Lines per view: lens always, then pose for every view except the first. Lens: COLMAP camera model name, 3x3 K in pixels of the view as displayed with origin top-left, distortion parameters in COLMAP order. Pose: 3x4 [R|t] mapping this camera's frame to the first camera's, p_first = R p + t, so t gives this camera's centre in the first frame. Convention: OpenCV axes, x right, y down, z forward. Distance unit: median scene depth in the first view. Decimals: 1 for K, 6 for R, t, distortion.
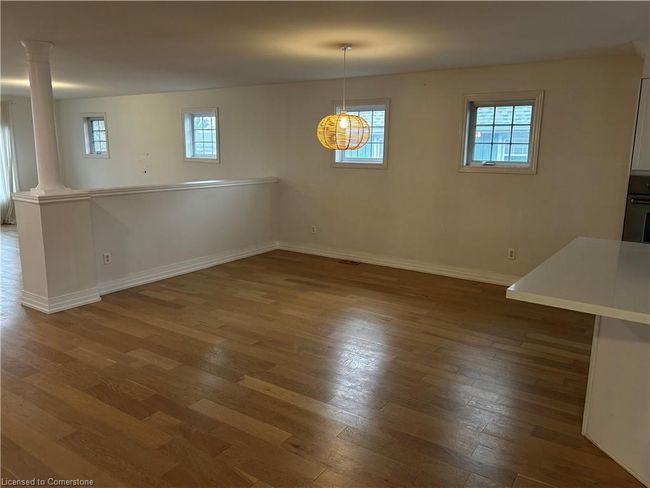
lens RADIAL K [[497.7, 0, 325.0], [0, 497.7, 244.0], [0, 0, 1]] dist [0.003982, 0.001404]
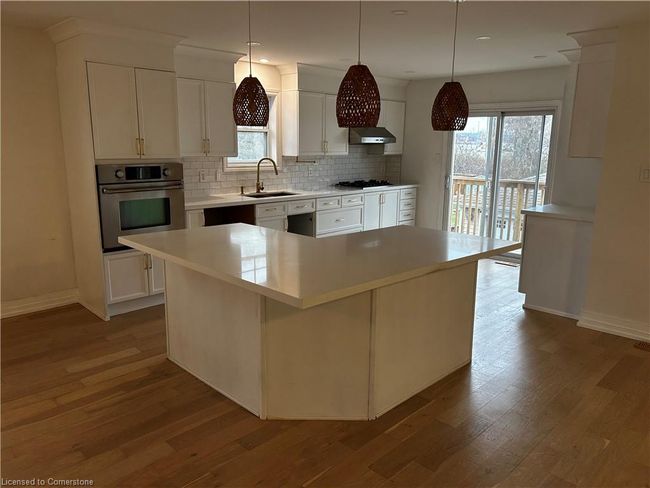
lens RADIAL K [[497.7, 0, 325.0], [0, 497.7, 244.0], [0, 0, 1]] dist [0.003982, 0.001404]
pose [[0.182481, -0.218285, 0.958672, -0.390589], [0.175494, 0.966617, 0.186689, -0.147661], [-0.967421, 0.134174, 0.214697, 0.632216]]
